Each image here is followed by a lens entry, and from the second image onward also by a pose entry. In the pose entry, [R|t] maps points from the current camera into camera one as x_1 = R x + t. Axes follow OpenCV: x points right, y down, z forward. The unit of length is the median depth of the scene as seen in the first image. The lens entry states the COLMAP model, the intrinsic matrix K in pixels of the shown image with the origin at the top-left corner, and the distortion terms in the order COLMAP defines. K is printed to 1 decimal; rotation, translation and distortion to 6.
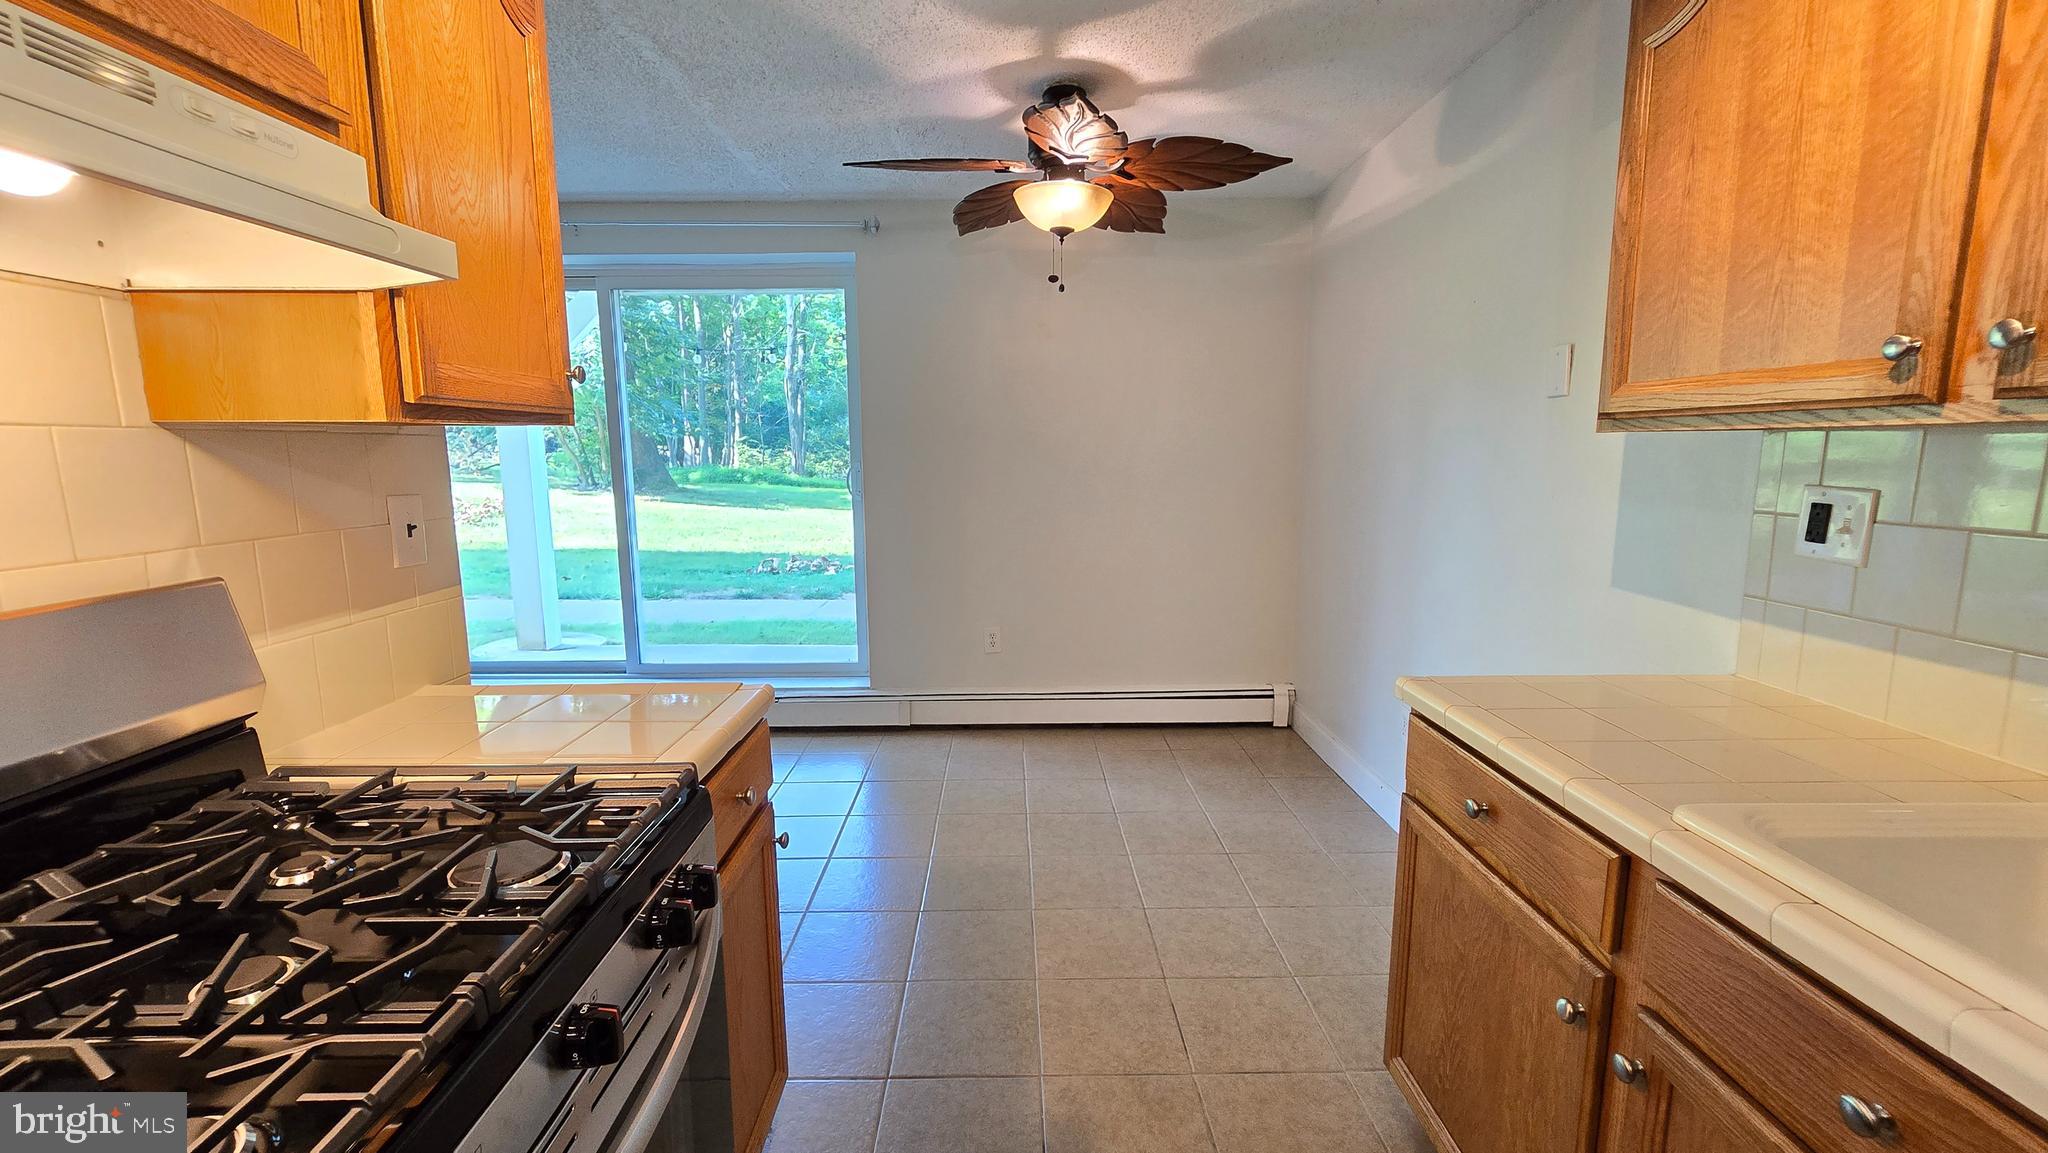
lens RADIAL K [[845.1, 0, 1018.6], [0, 845.1, 558.1], [0, 0, 1]] dist [0.000754, 0.001381]
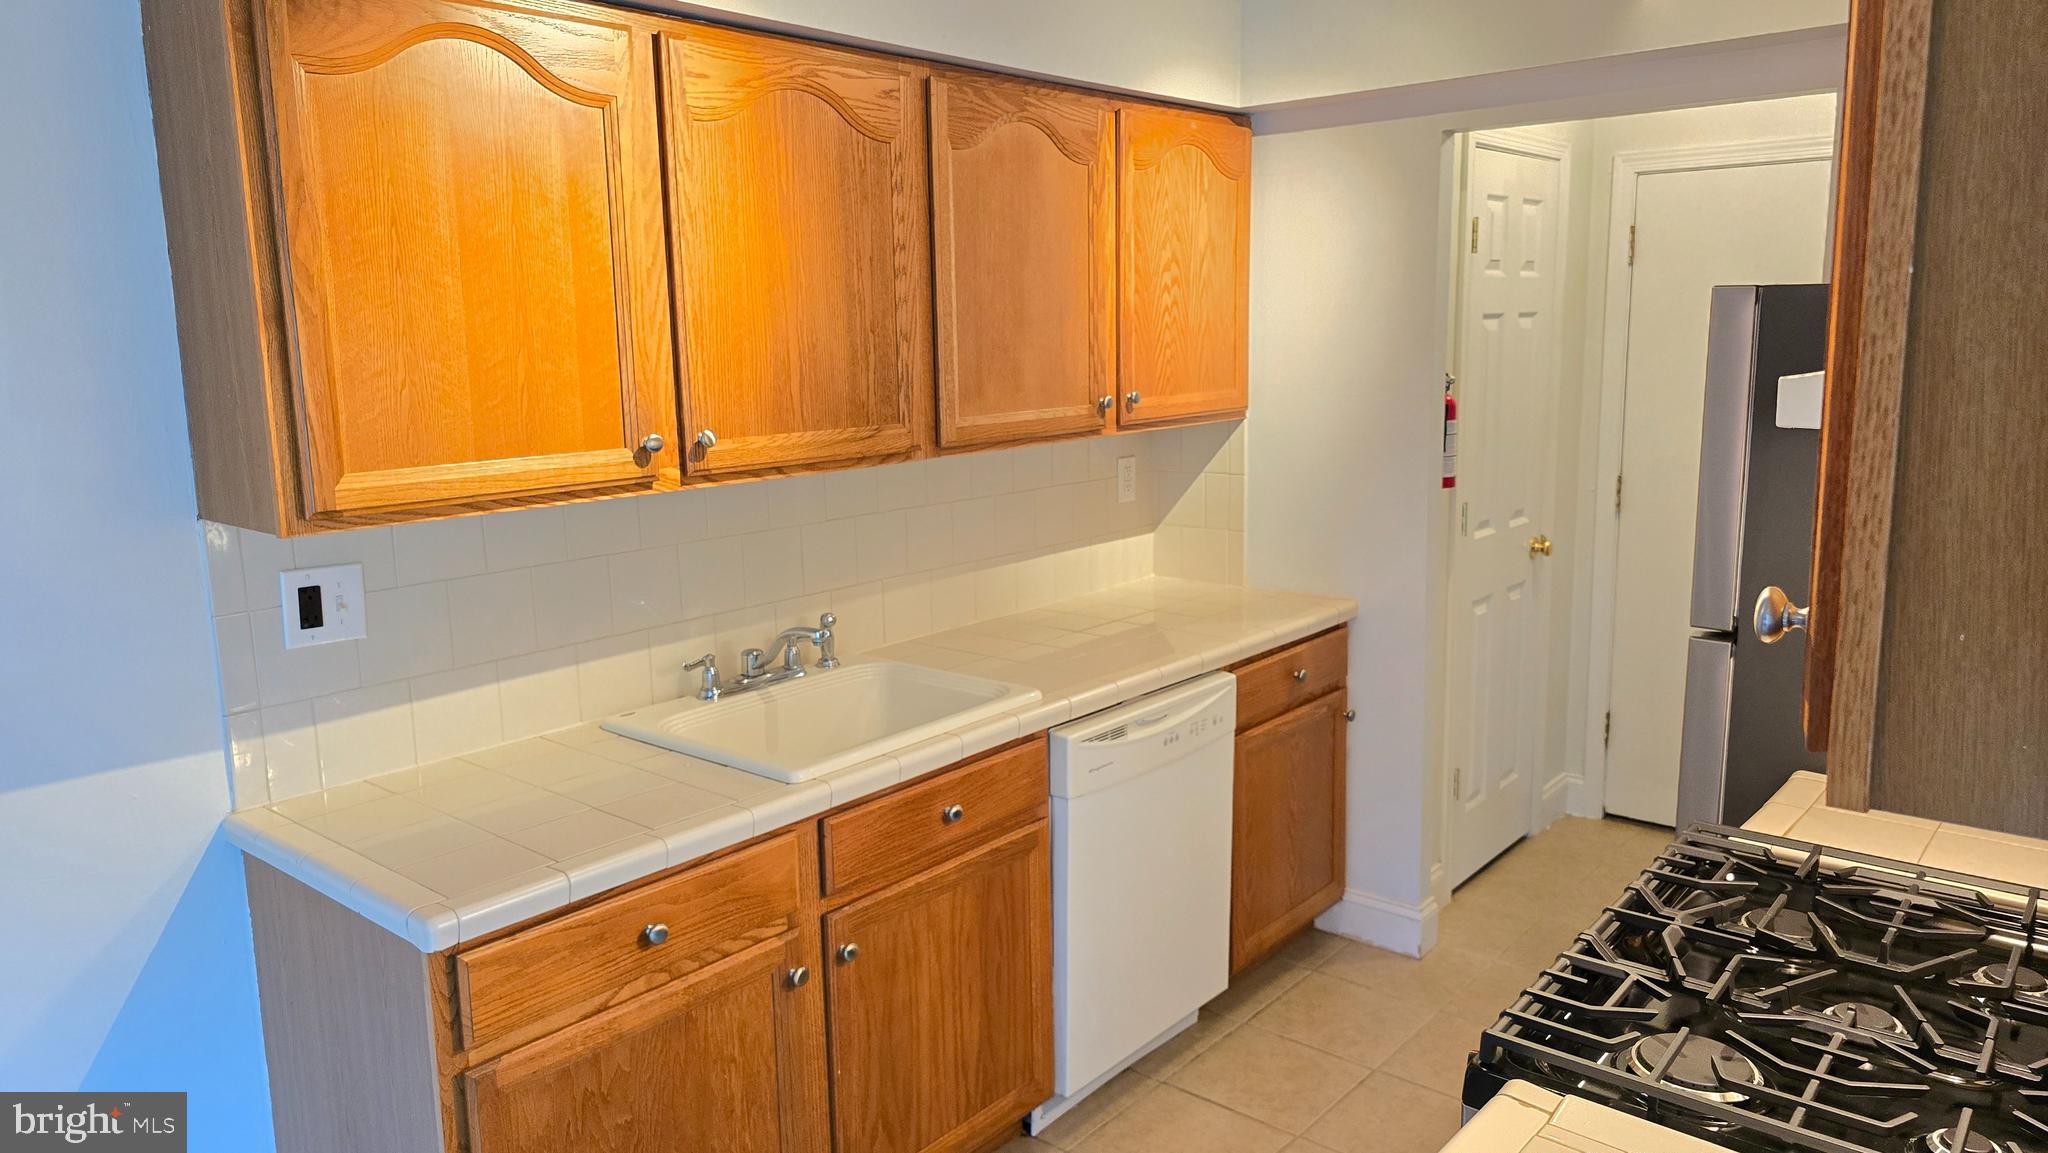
lens RADIAL K [[1379.4, 0, 1023.8], [0, 1379.4, 559.6], [0, 0, 1]] dist [0.049856, -0.042821]
pose [[-0.756712, -0.092563, 0.647162, -0.799062], [0.108321, 0.958490, 0.263749, -0.510012], [-0.644712, 0.269683, -0.715274, 1.943070]]
